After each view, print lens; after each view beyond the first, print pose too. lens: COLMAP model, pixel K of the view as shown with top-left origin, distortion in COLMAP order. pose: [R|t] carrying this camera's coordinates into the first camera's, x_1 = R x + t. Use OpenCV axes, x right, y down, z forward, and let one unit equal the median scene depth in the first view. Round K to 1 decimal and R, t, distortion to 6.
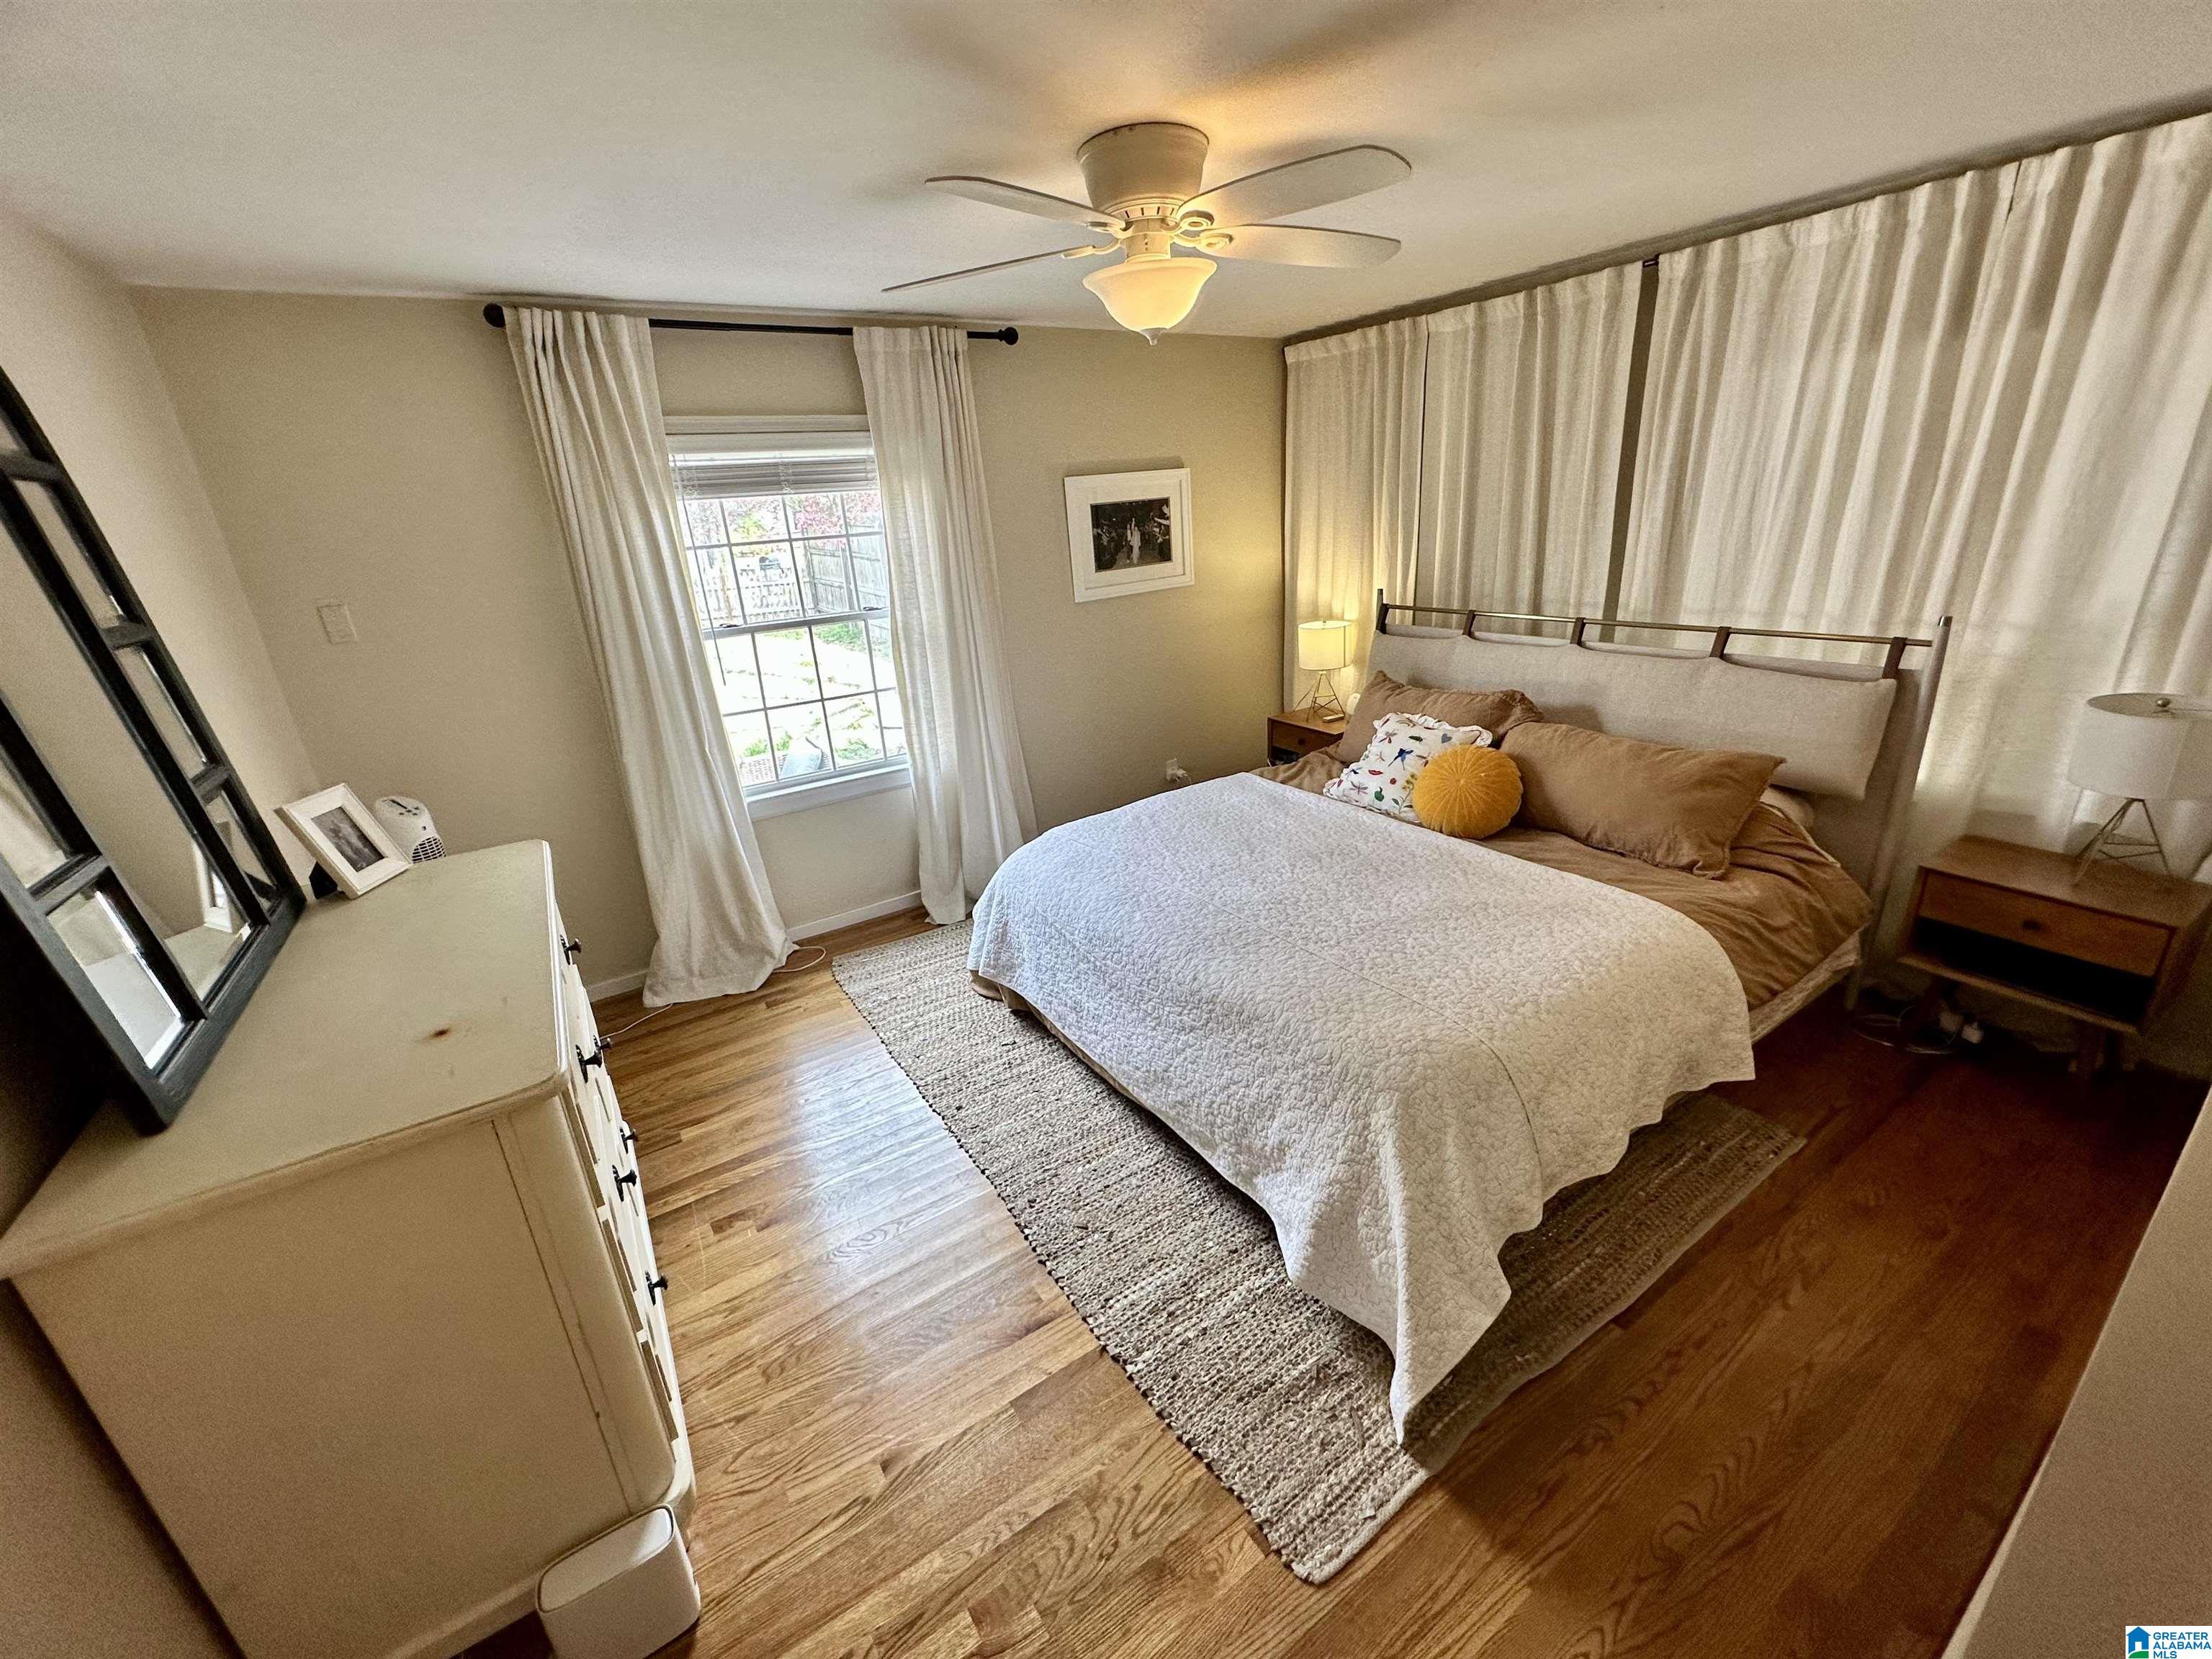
lens RADIAL K [[884.6, 0, 1105.3], [0, 884.6, 827.5], [0, 0, 1]] dist [-0.003783, 0.000511]
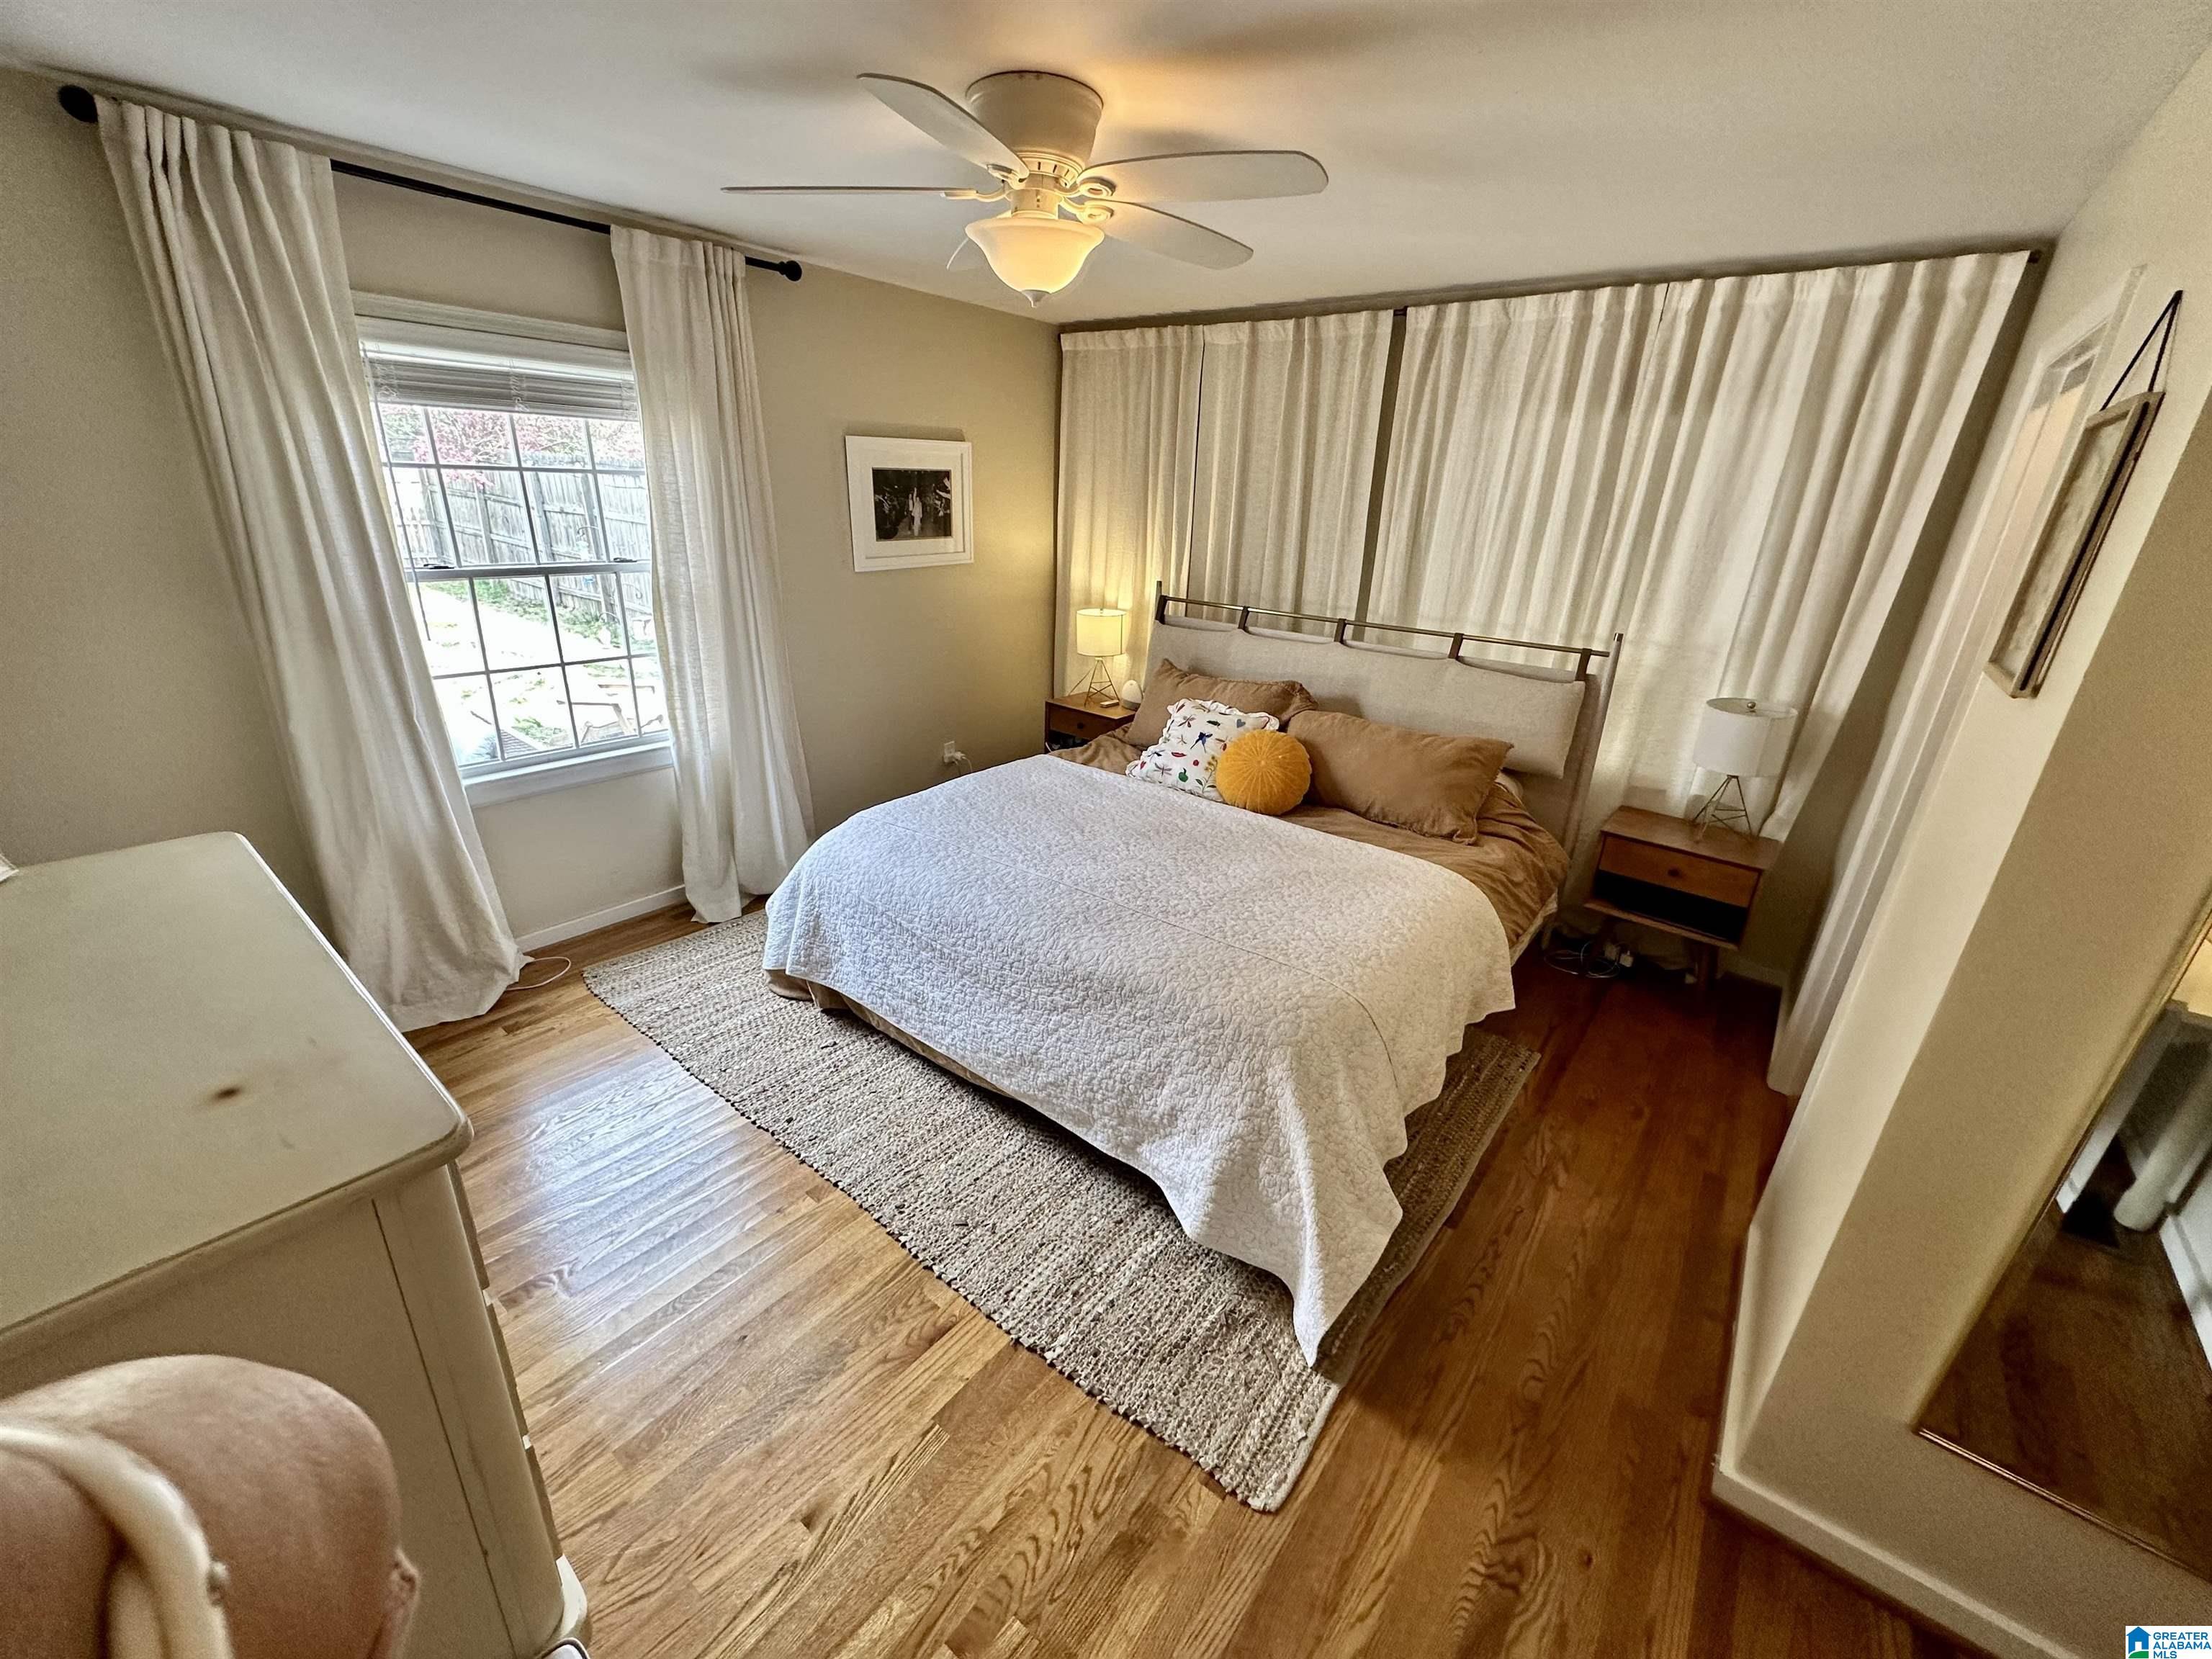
lens RADIAL K [[884.6, 0, 1102.0], [0, 884.6, 827.8], [0, 0, 1]] dist [-0.003783, 0.000511]
pose [[0.941561, -0.020229, 0.336234, -0.169818], [0.015592, 0.999743, 0.016487, 0.007950], [-0.336481, -0.010281, 0.941634, 0.044649]]
